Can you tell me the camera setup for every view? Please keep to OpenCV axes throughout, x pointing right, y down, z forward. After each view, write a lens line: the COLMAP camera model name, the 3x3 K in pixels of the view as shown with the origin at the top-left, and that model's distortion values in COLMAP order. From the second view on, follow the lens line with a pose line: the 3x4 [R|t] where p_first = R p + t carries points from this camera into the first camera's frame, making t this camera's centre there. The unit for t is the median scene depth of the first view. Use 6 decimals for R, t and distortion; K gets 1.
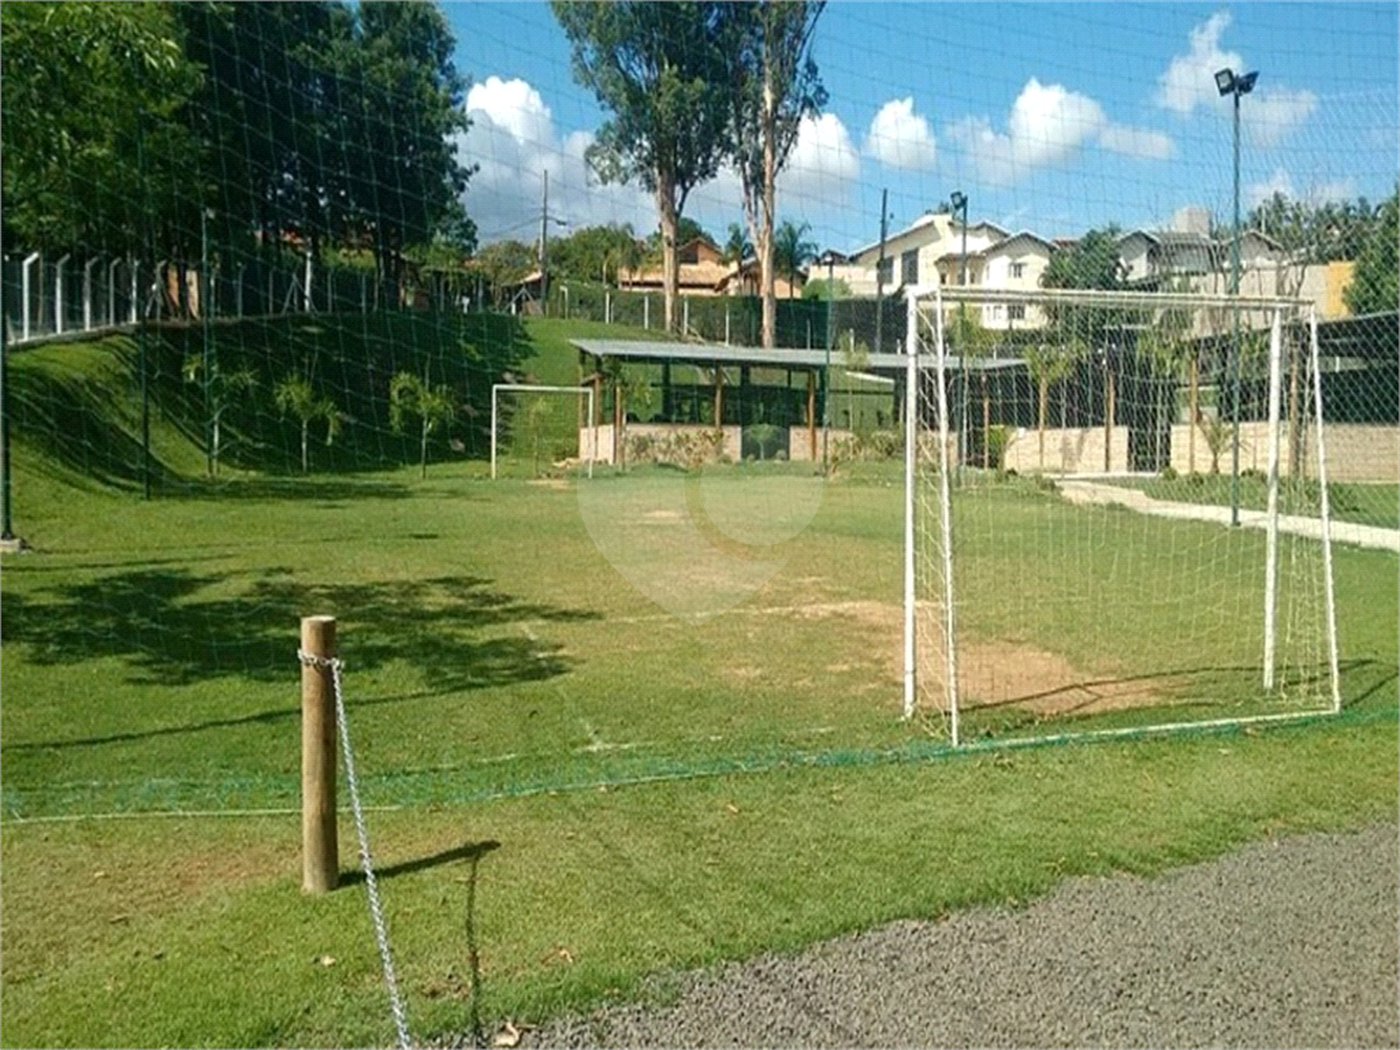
lens RADIAL K [[1058.3, 0, 700.0], [0, 1058.3, 525.0], [0, 0, 1]] dist [0.036004, -0.096539]
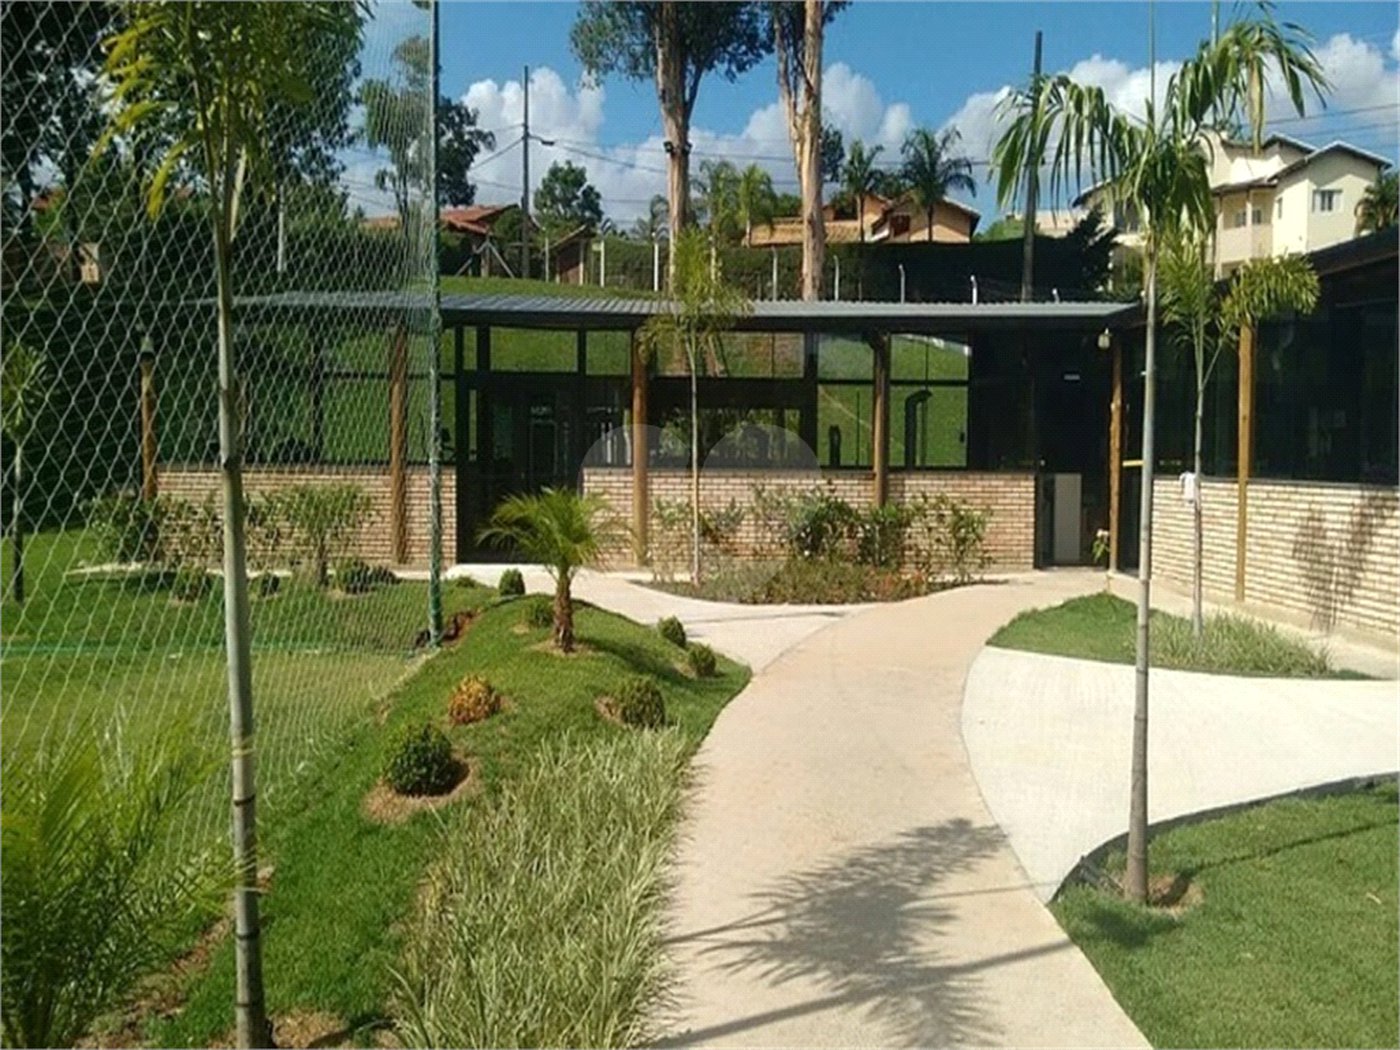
lens RADIAL K [[1058.3, 0, 700.0], [0, 1058.3, 525.0], [0, 0, 1]] dist [0.036004, -0.096539]
pose [[0.963714, 0.016371, -0.266436, 0.114369], [-0.016697, 0.999860, 0.001040, -0.034157], [0.266416, 0.003446, 0.963852, 0.292875]]
